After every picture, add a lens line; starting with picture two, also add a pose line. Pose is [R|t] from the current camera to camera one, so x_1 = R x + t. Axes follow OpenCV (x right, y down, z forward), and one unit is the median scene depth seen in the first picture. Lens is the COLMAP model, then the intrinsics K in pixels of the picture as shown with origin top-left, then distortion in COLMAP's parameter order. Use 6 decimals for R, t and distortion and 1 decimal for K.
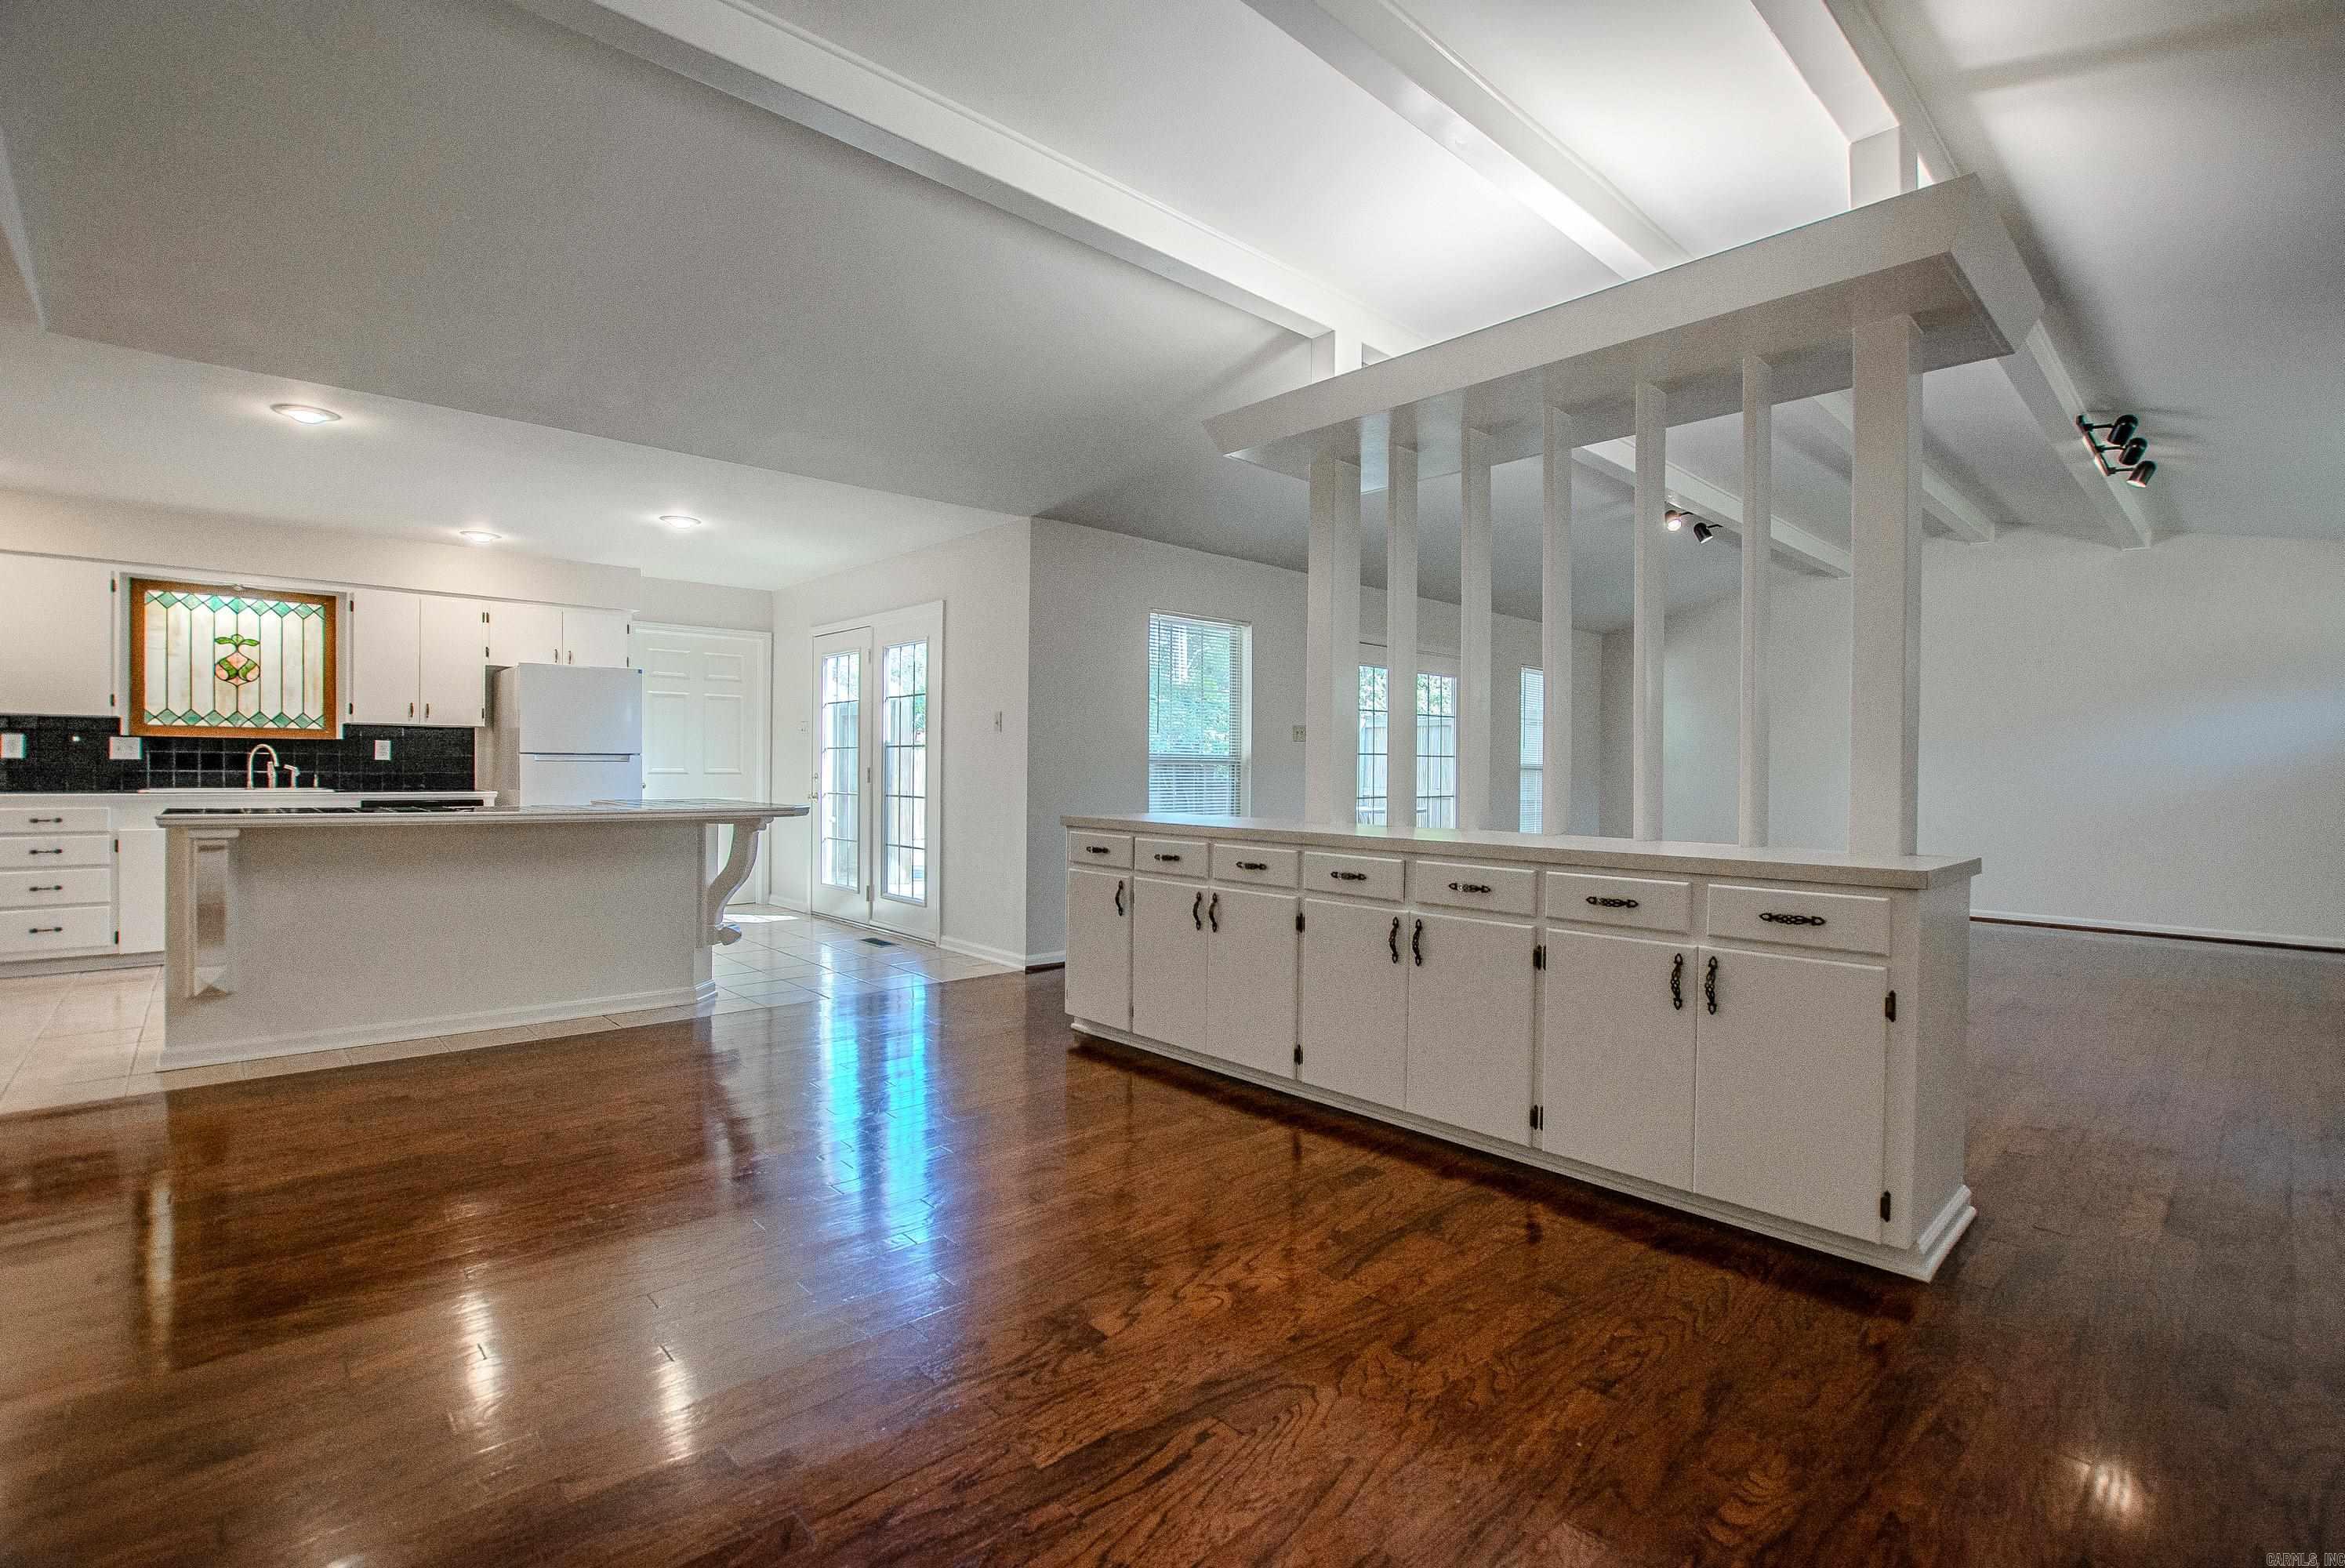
lens RADIAL K [[1066.8, 0, 1171.8], [0, 1066.8, 773.5], [0, 0, 1]] dist [-0.021200, 0.000146]
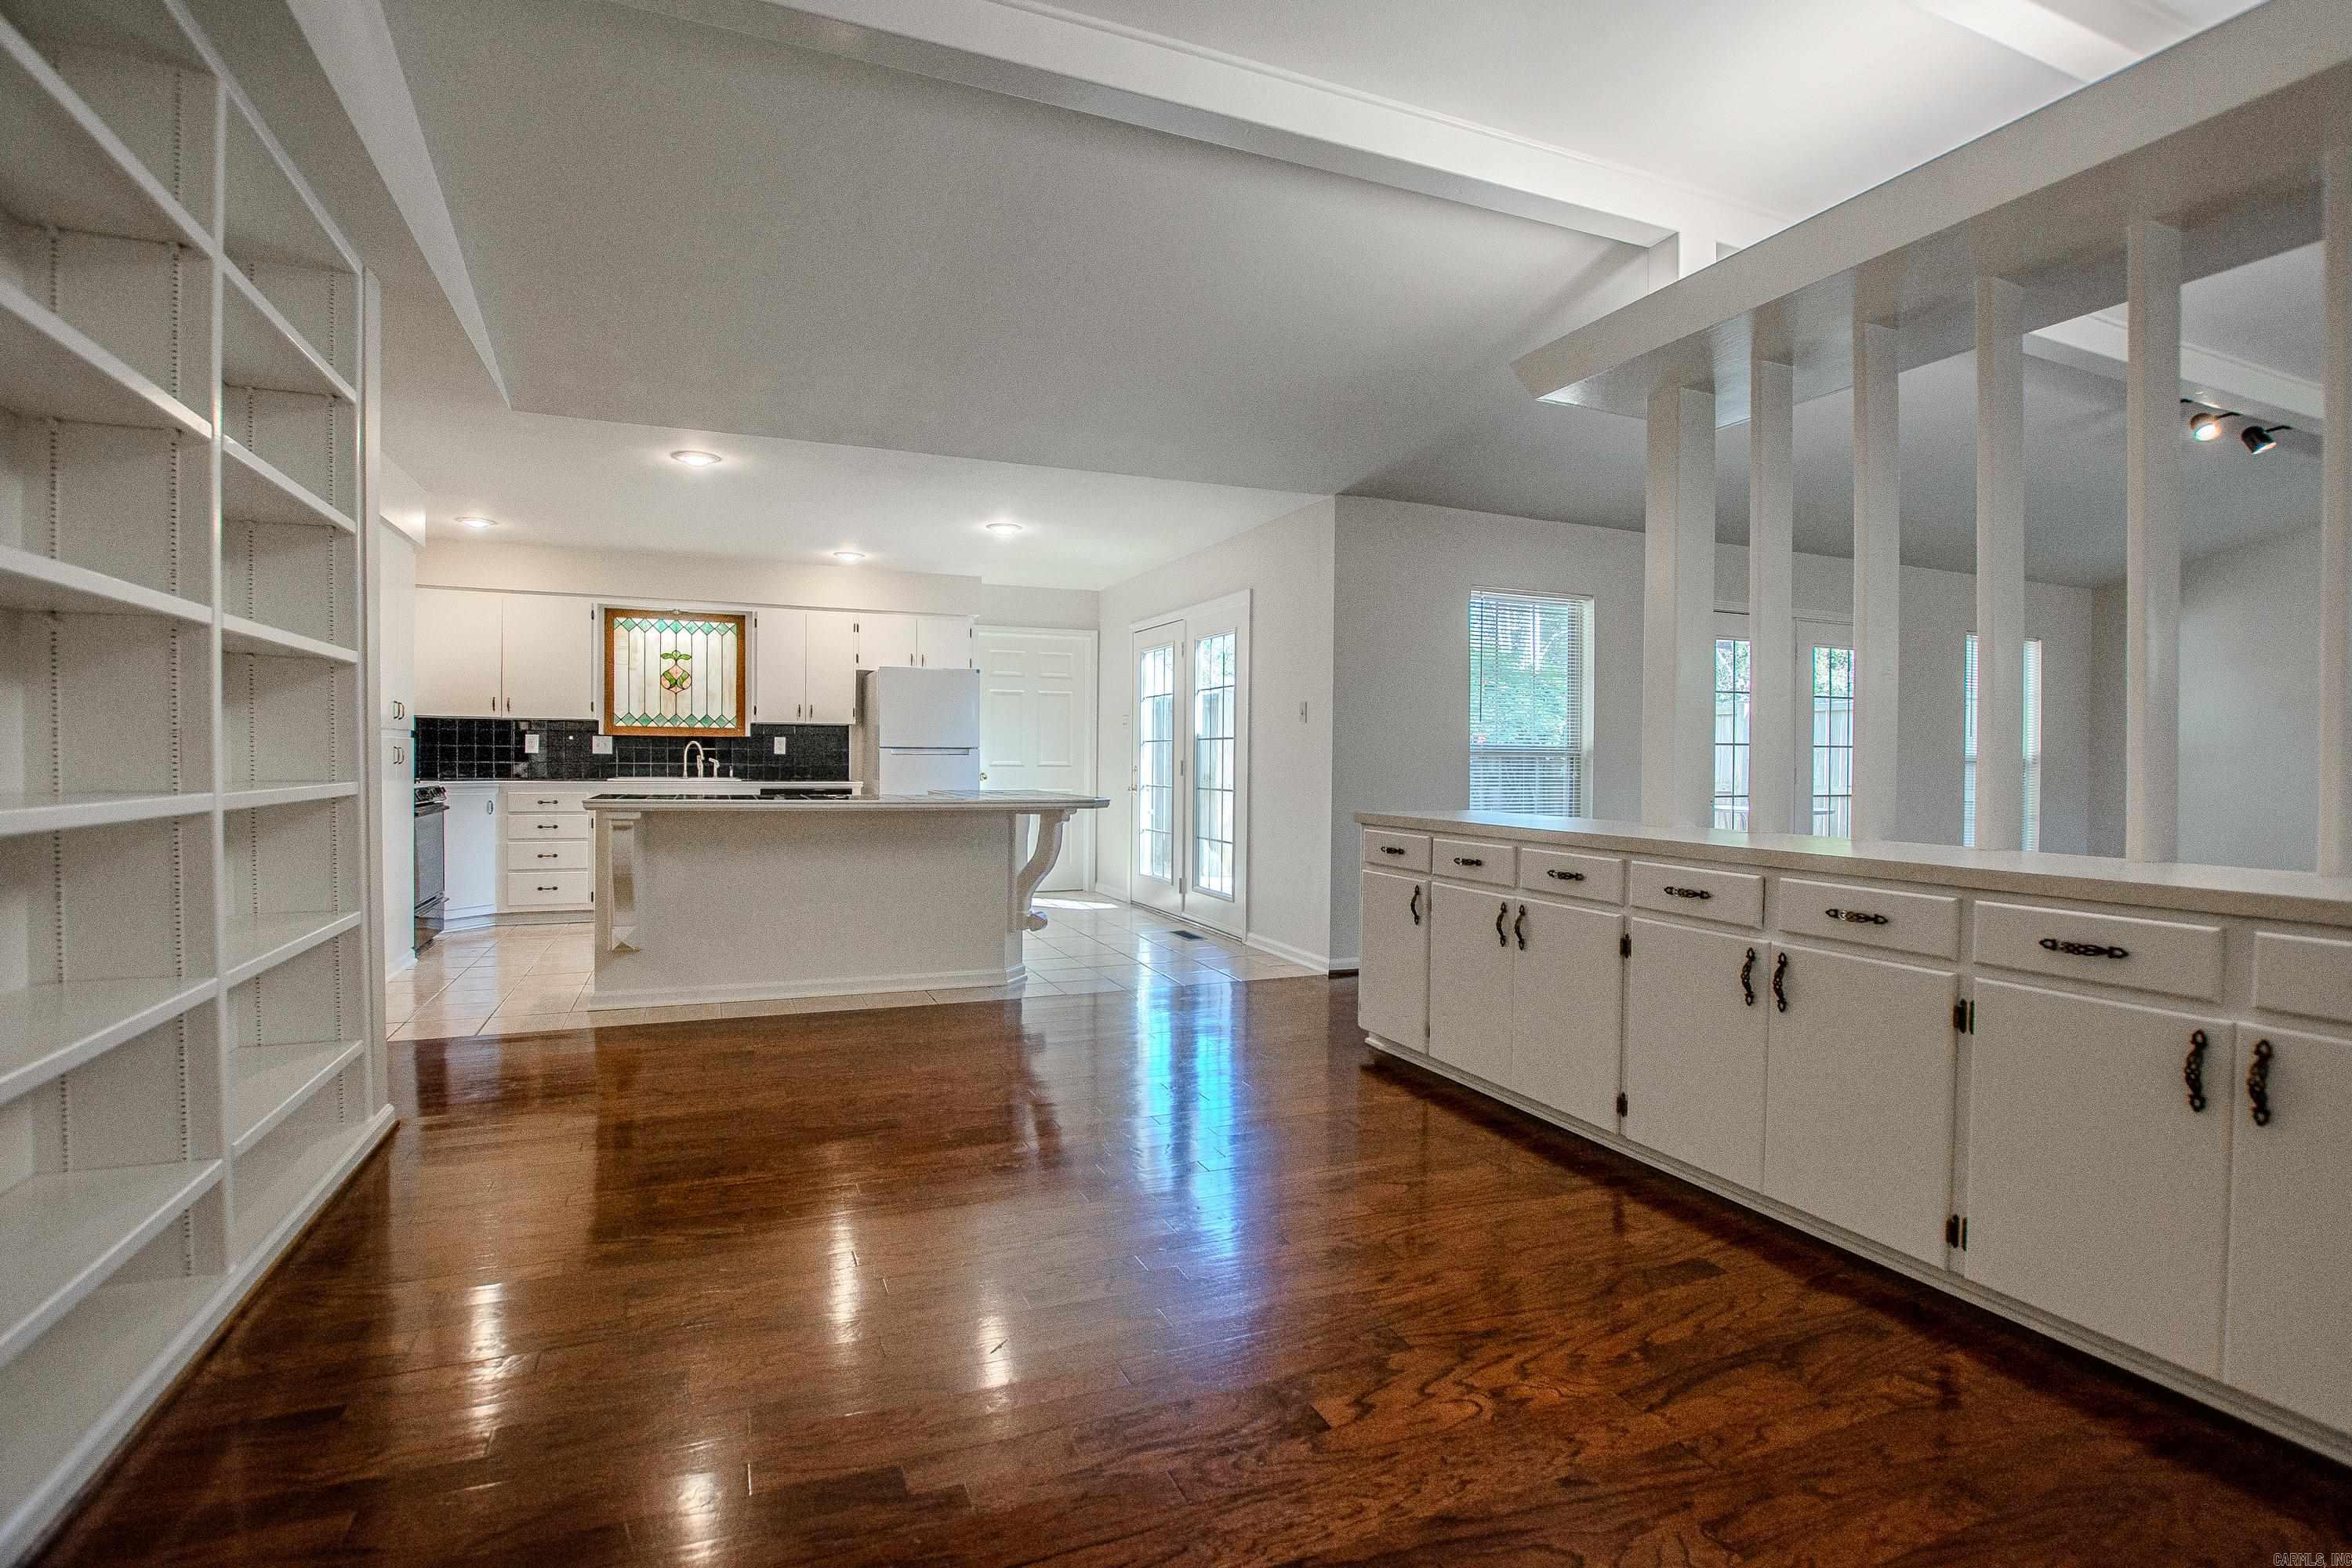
lens RADIAL K [[1069.7, 0, 1109.5], [0, 1069.7, 764.9], [0, 0, 1]] dist [-0.022795, 0.001167]
pose [[0.930989, 0.001159, -0.365046, 0.023769], [-0.001920, 0.999997, -0.001720, 0.000535], [0.365043, 0.002302, 0.930988, 0.040643]]
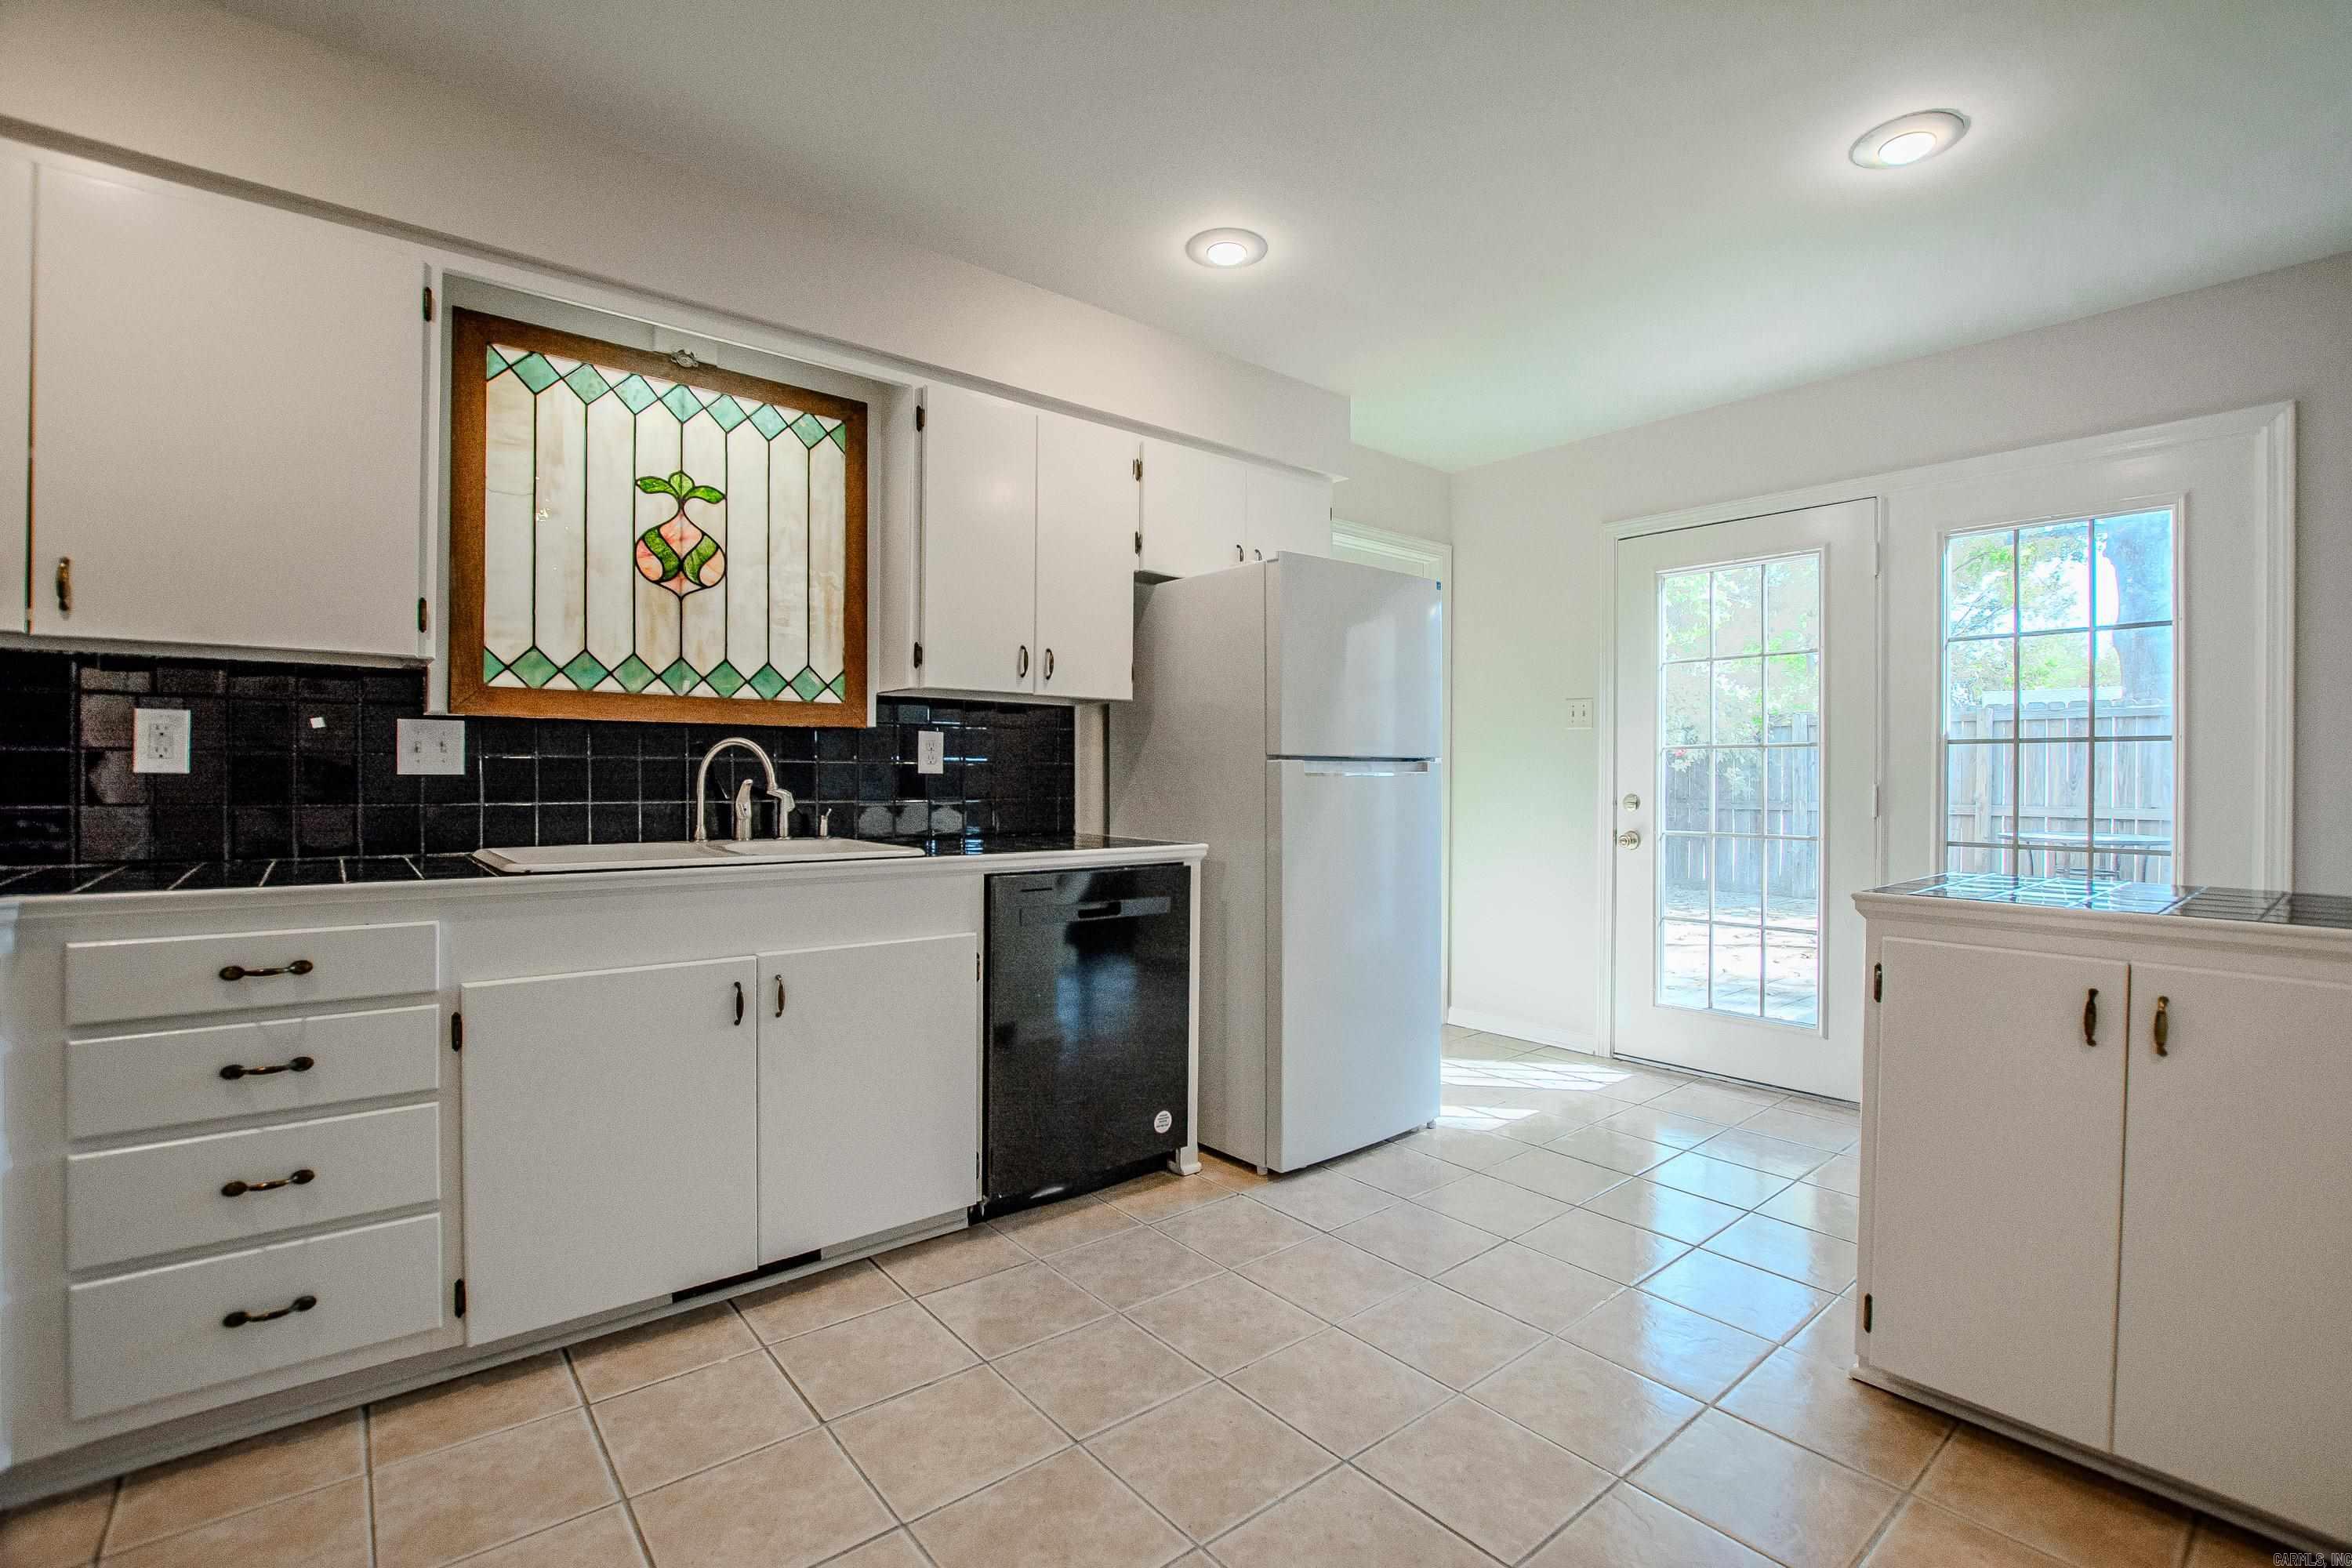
lens RADIAL K [[1049.7, 0, 1168.4], [0, 1049.7, 780.2], [0, 0, 1]] dist [-0.023066, 0.001208]
pose [[0.998252, 0.001093, -0.059087, -0.708958], [-0.001091, 0.999999, 0.000062, -0.011956], [0.059087, 0.000002, 0.998253, 0.630986]]
